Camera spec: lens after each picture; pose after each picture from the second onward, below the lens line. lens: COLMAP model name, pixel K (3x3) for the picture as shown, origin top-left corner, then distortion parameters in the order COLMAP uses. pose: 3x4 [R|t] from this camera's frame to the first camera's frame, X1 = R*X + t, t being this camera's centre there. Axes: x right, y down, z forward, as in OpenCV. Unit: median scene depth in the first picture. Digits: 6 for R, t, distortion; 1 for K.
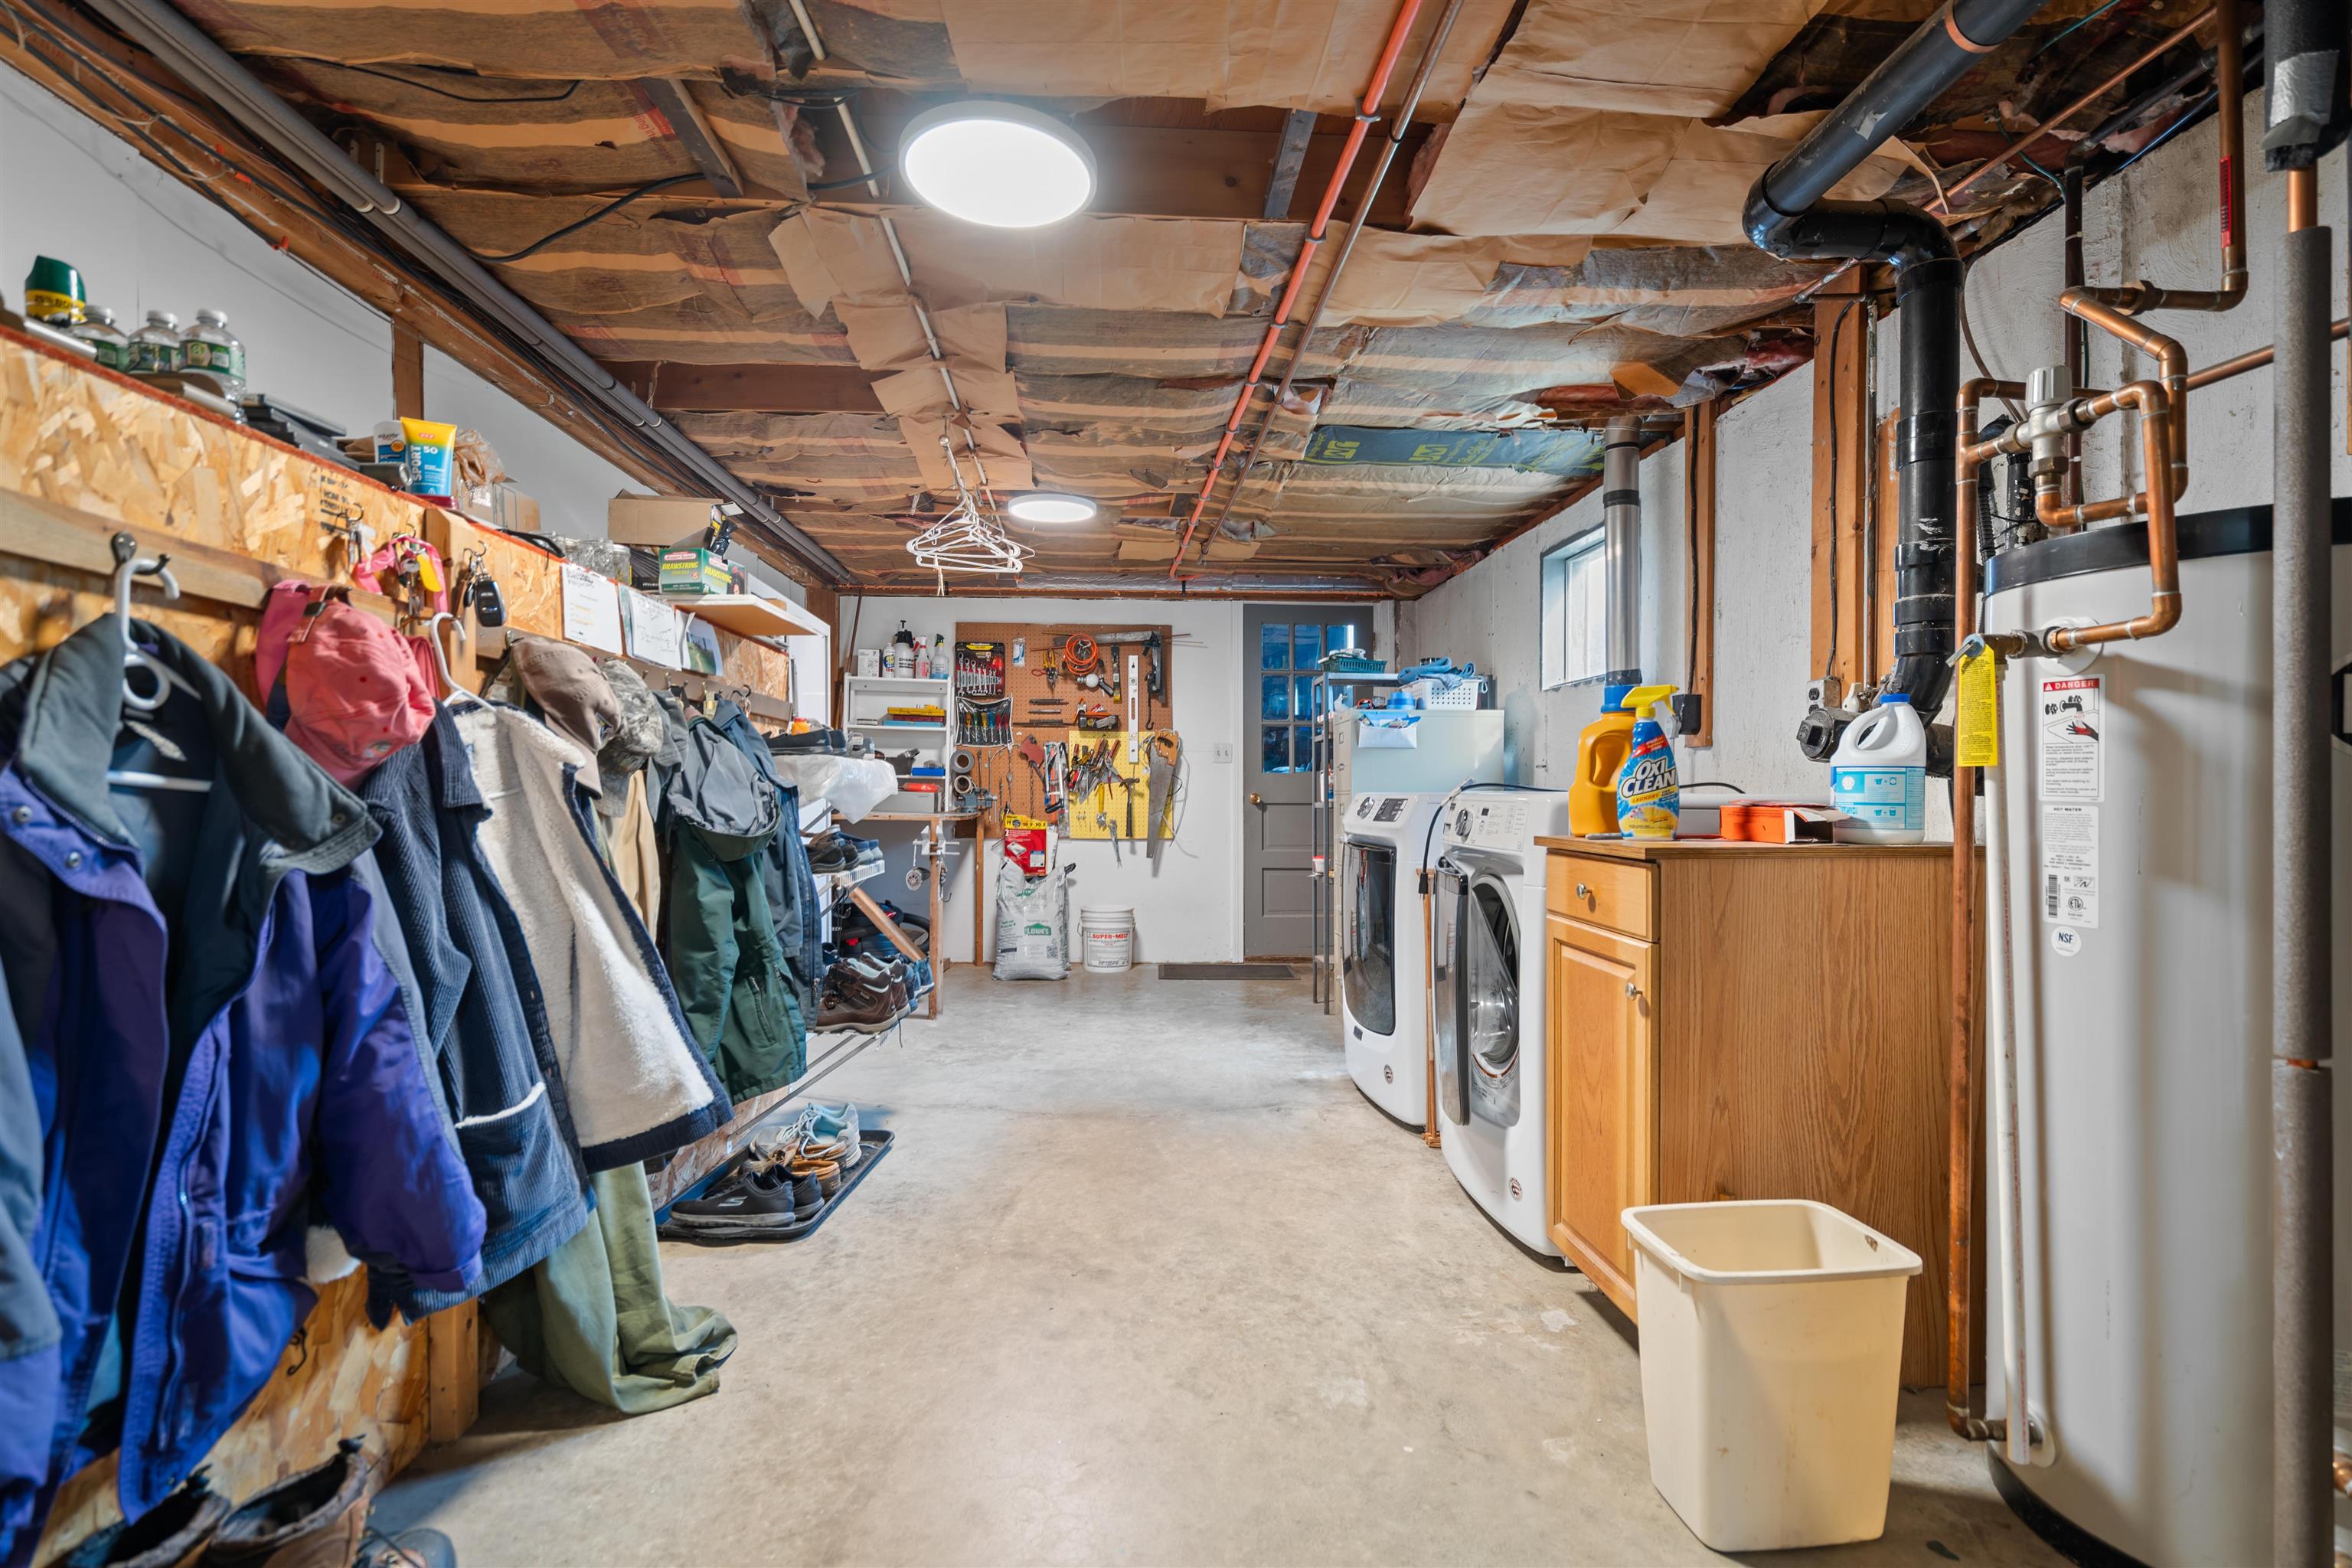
lens RADIAL K [[1087.6, 0, 1178.0], [0, 1087.6, 786.4], [0, 0, 1]] dist [-0.003479, 0.001311]
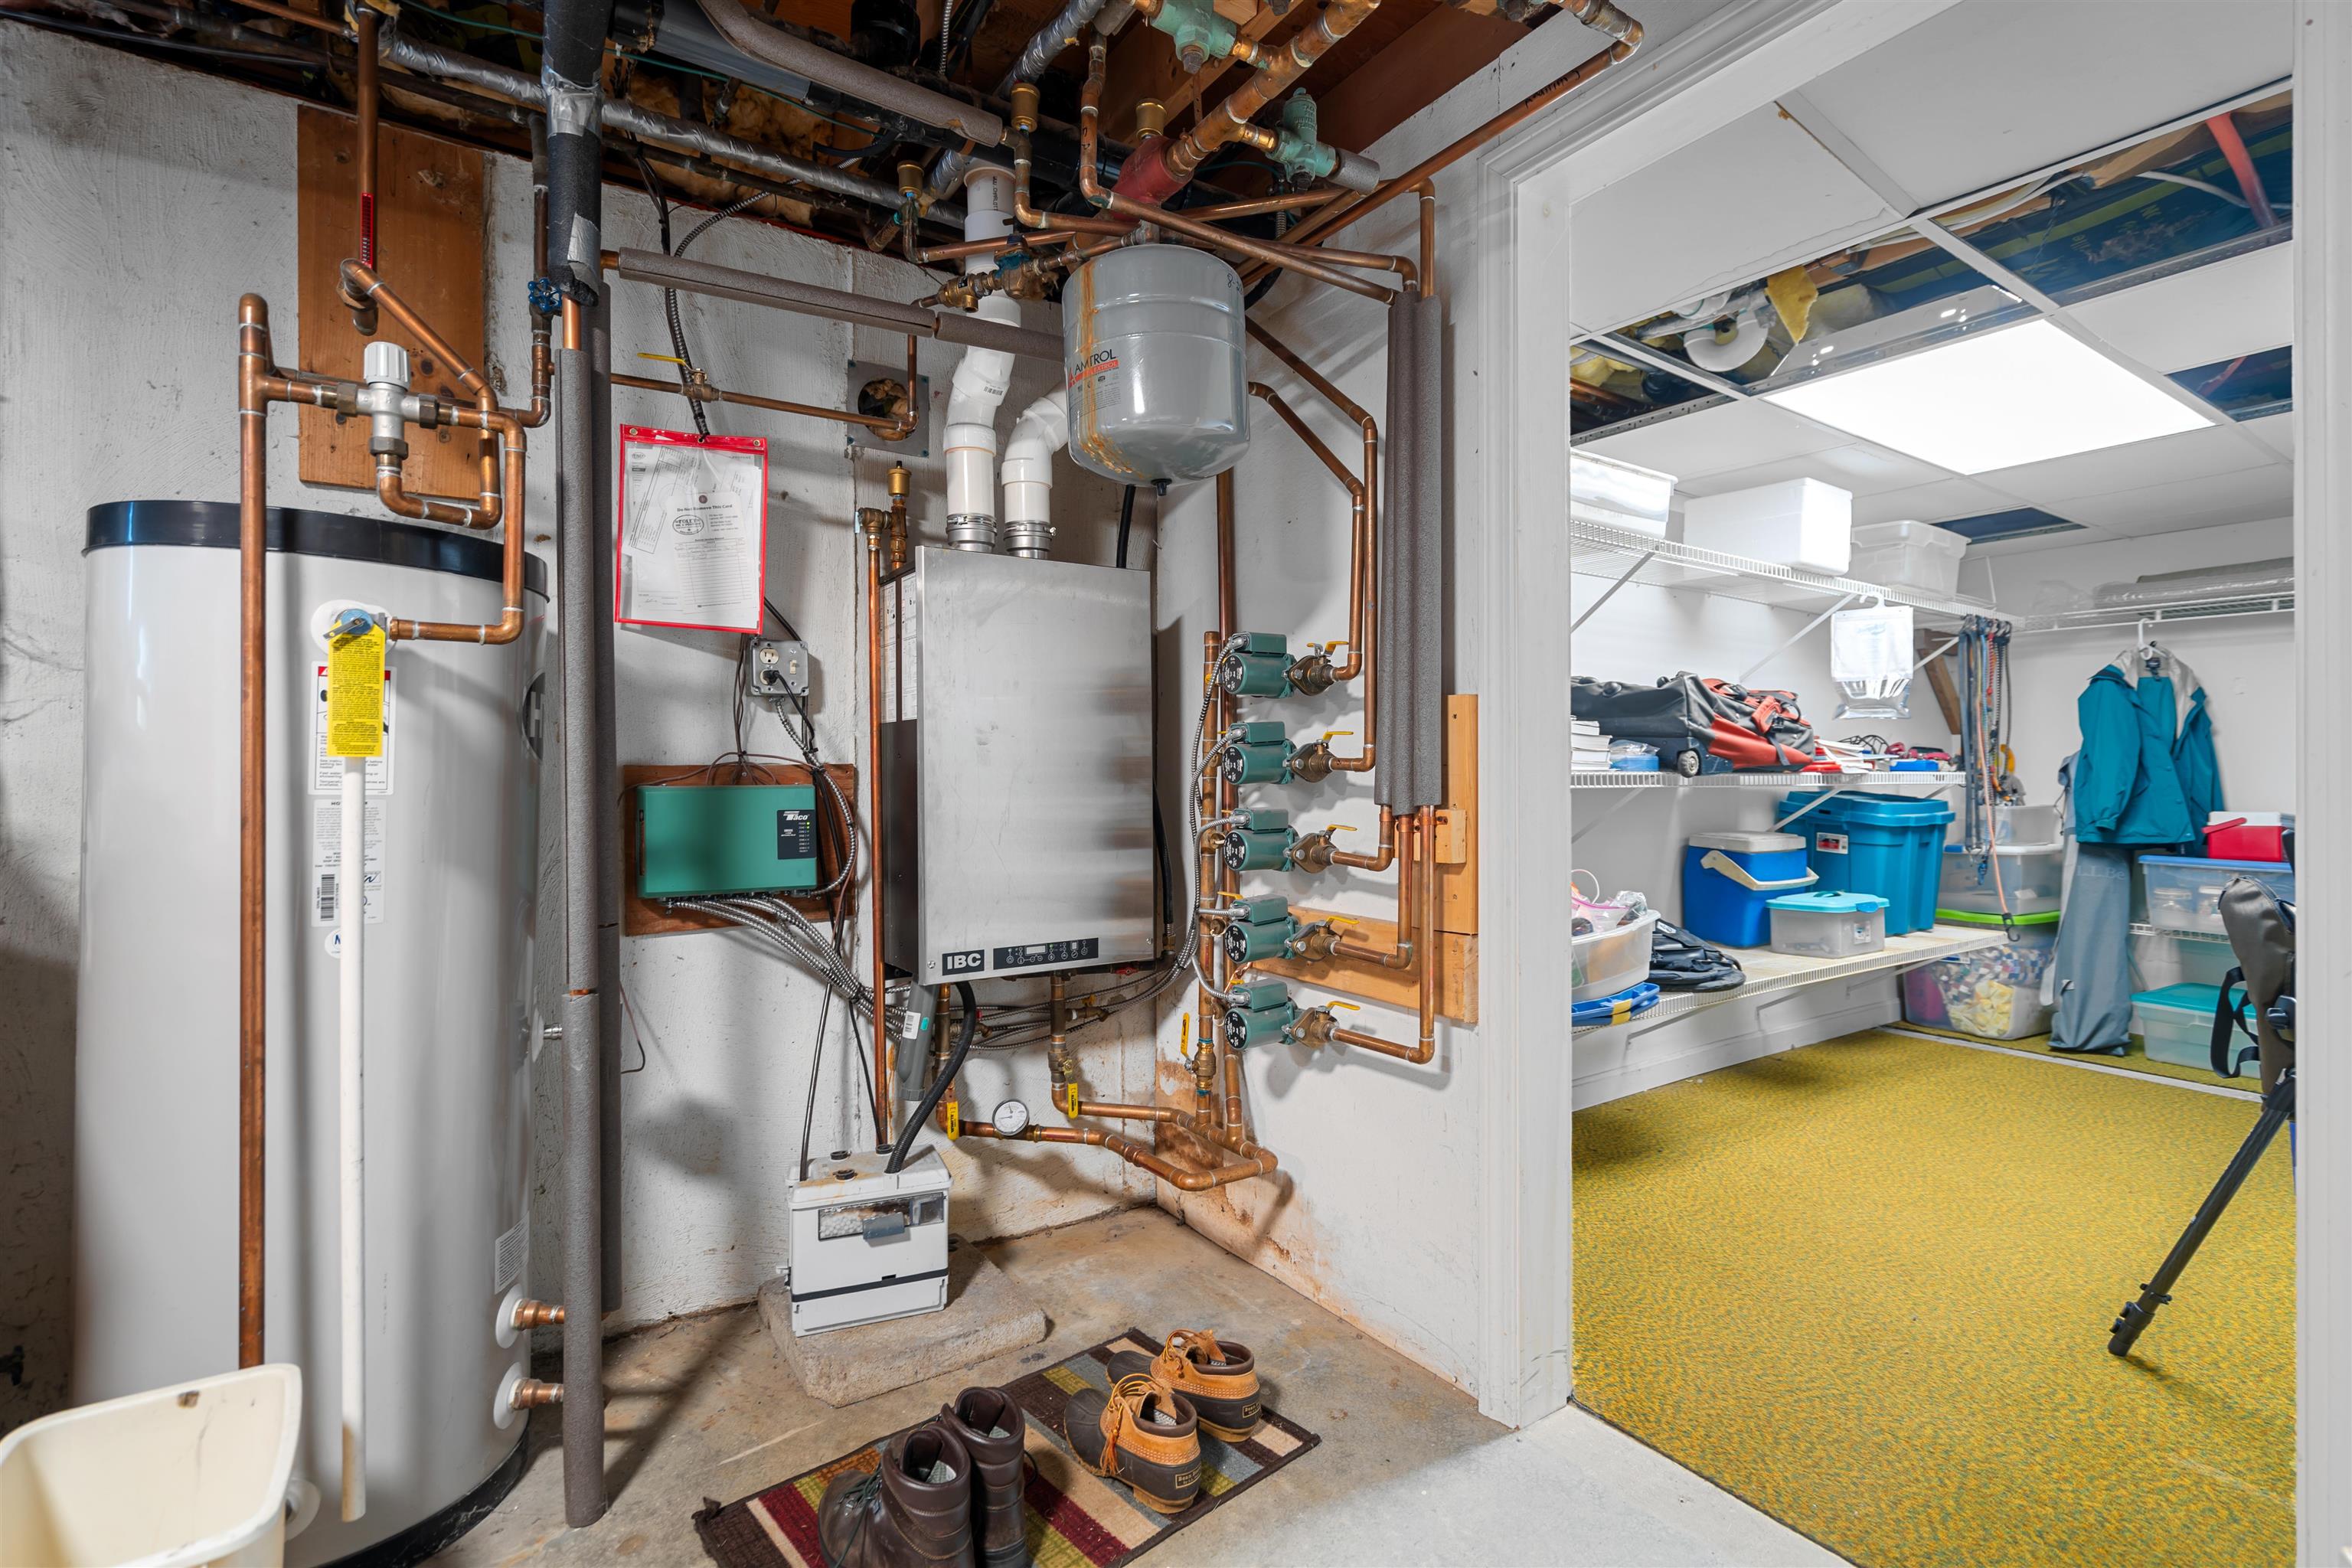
lens RADIAL K [[1087.6, 0, 1178.9], [0, 1087.6, 778.9], [0, 0, 1]] dist [-0.003479, 0.001311]
pose [[-0.503419, -0.006207, 0.864020, -0.230429], [-0.004221, 0.999980, 0.004724, -0.004888], [-0.864032, -0.001269, -0.503435, 0.528814]]
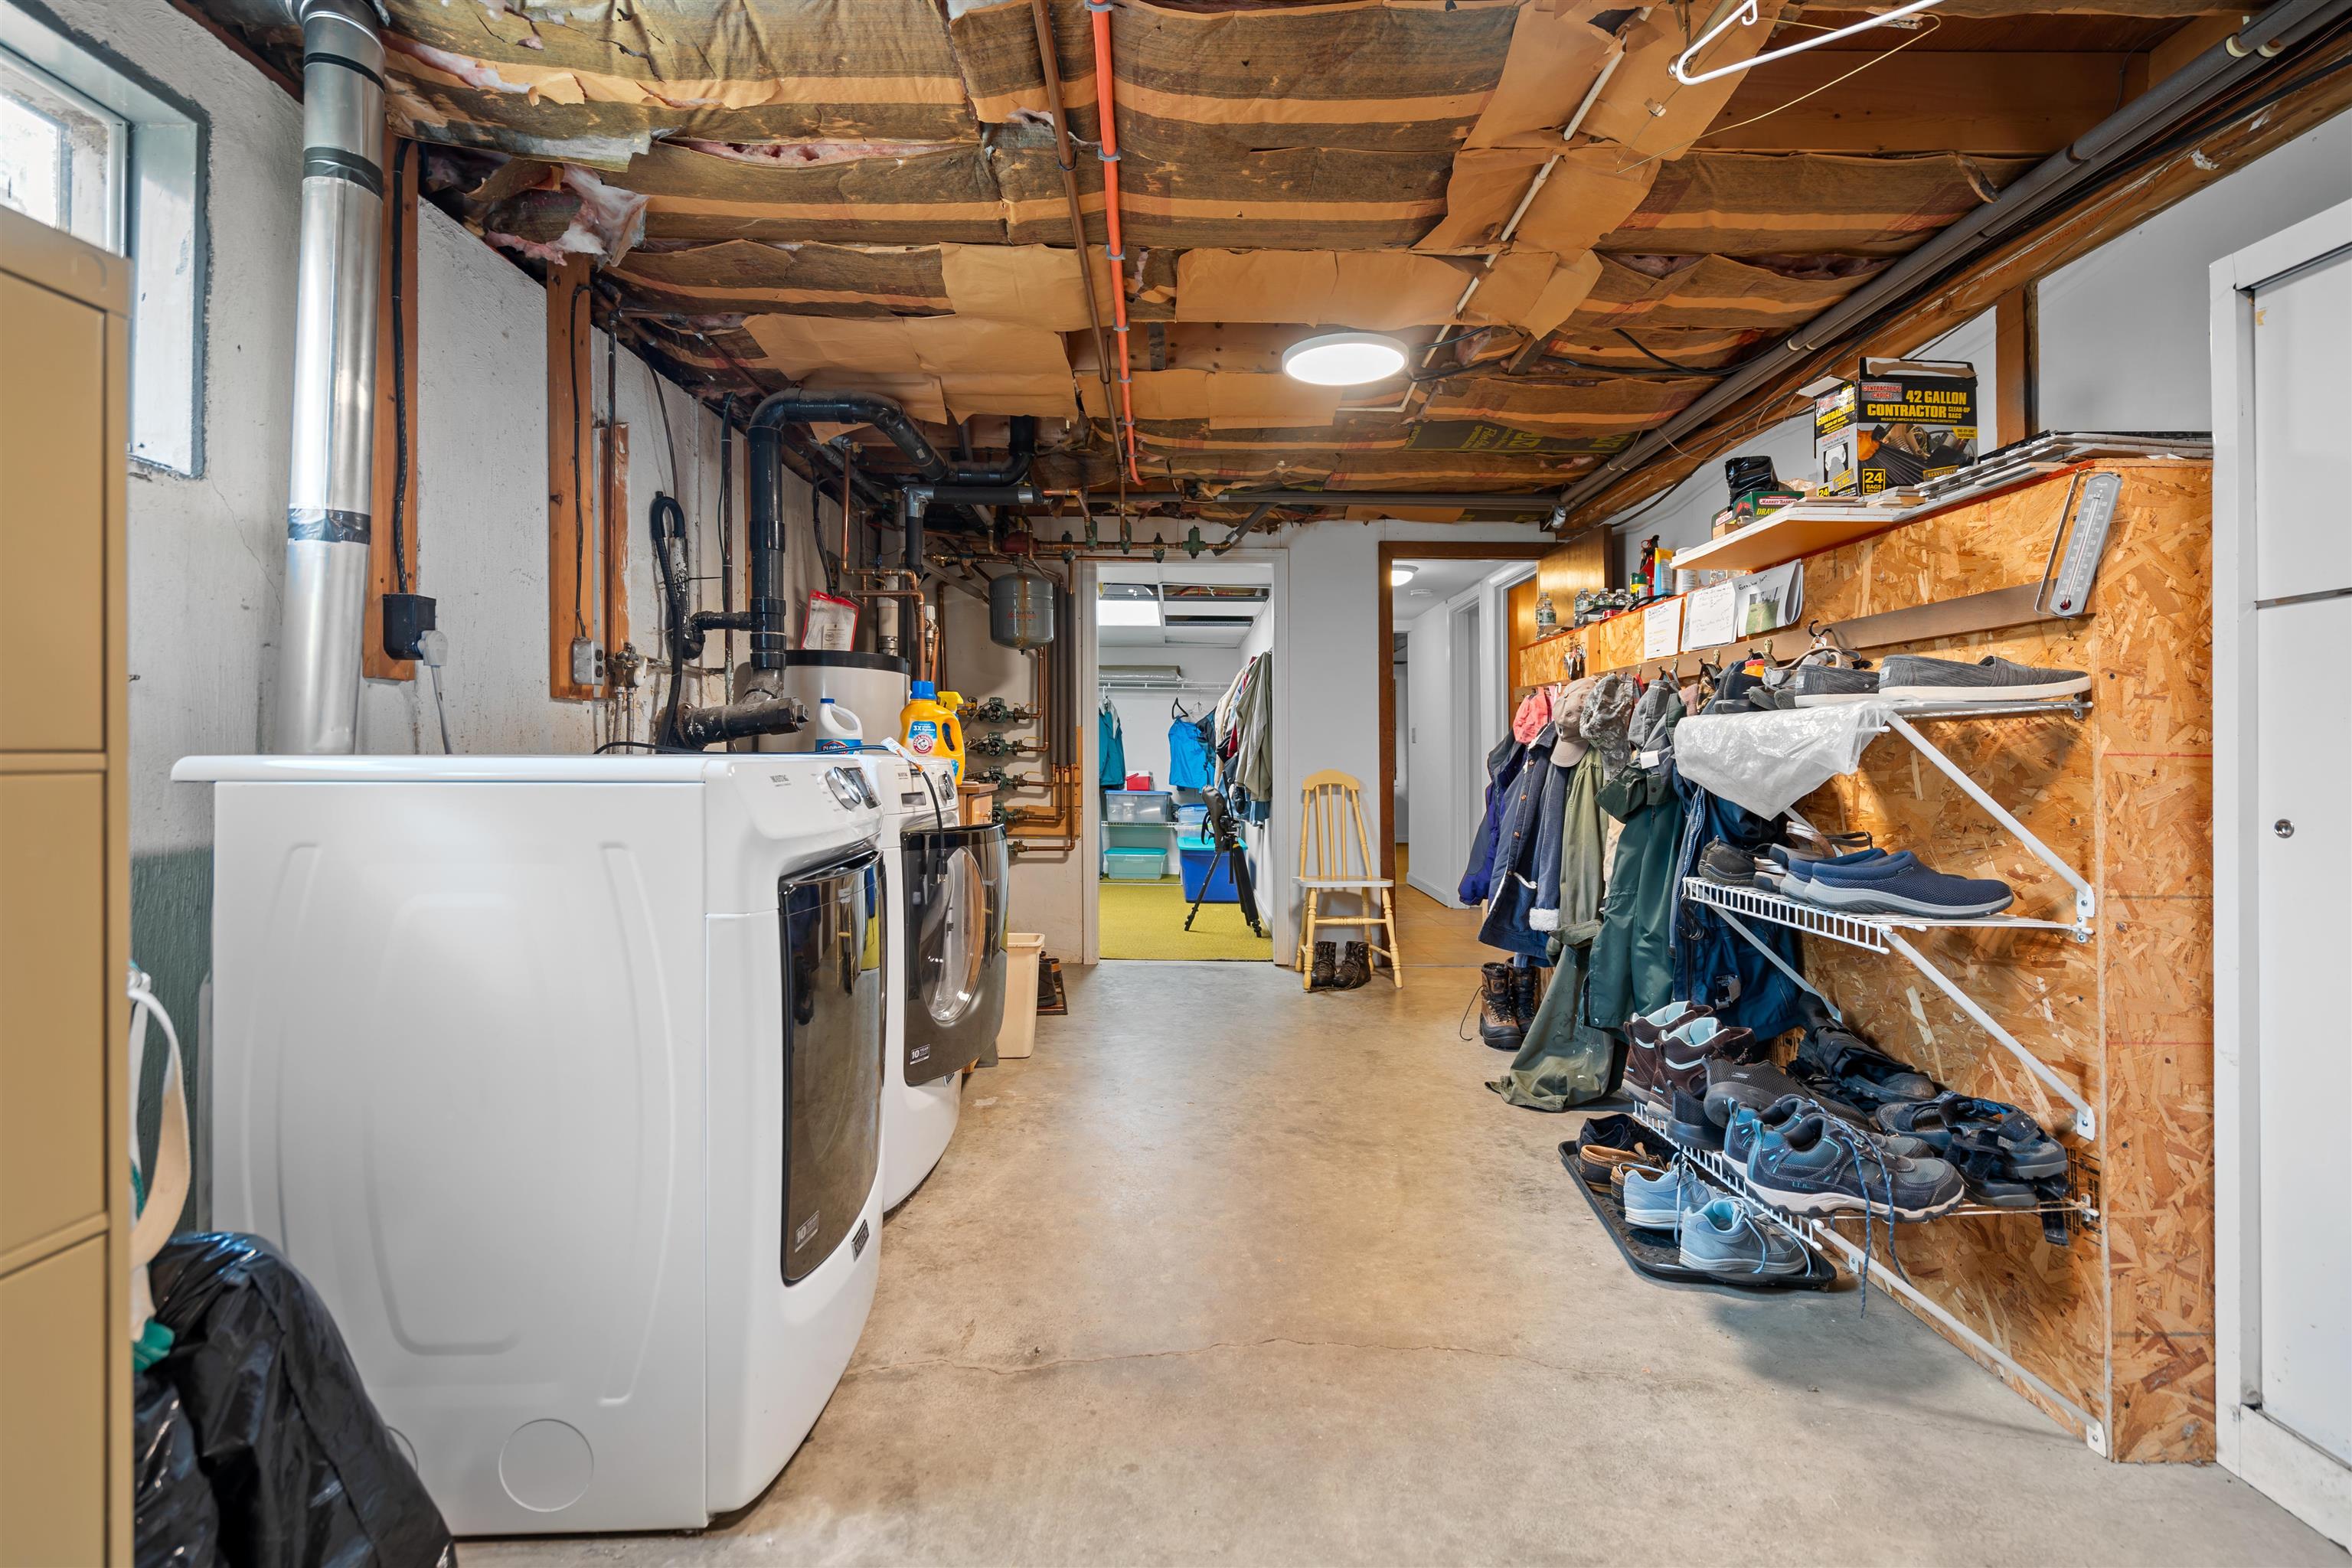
lens RADIAL K [[1087.6, 0, 1180.6], [0, 1087.6, 769.7], [0, 0, 1]] dist [-0.003479, 0.001311]
pose [[-0.997858, -0.010477, 0.064580, -0.017576], [-0.009907, 0.999909, 0.009136, 0.007029], [-0.064670, 0.008476, -0.997871, 2.368607]]
